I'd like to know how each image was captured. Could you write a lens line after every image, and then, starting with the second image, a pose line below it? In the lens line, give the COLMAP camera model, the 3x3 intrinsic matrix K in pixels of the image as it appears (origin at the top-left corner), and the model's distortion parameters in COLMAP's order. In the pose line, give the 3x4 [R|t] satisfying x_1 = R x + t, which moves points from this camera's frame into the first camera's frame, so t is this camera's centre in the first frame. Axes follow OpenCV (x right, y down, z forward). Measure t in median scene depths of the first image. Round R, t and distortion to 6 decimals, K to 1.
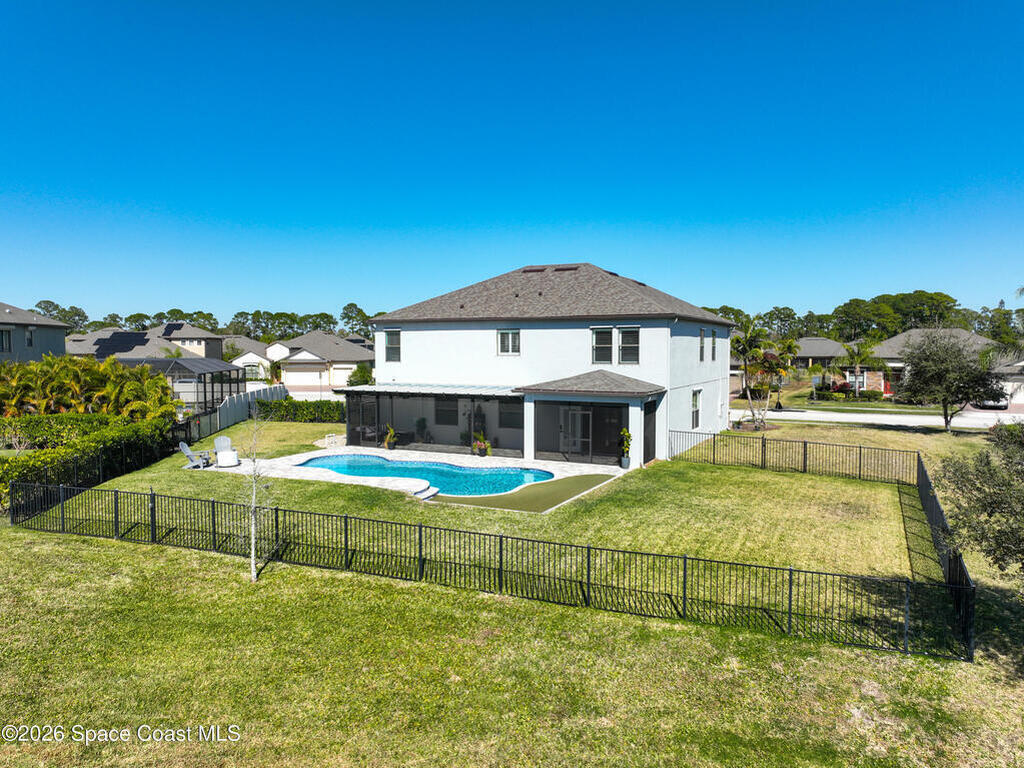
lens RADIAL K [[716.8, 0, 512.0], [0, 716.8, 384.0], [0, 0, 1]] dist [0.000025, 0.004908]
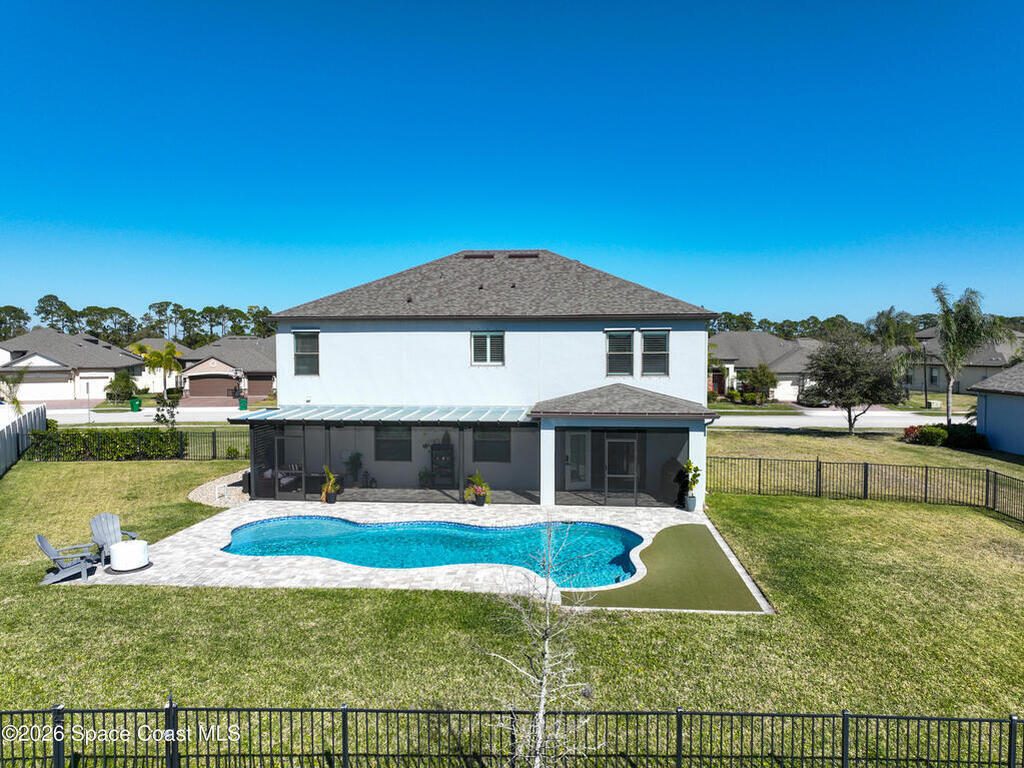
lens RADIAL K [[716.8, 0, 512.0], [0, 716.8, 384.0], [0, 0, 1]] dist [0.000025, 0.004908]
pose [[0.931956, -0.021216, 0.361950, -0.252997], [0.020747, 0.999771, 0.005184, -0.024076], [-0.361977, 0.002678, 0.932183, 0.284638]]
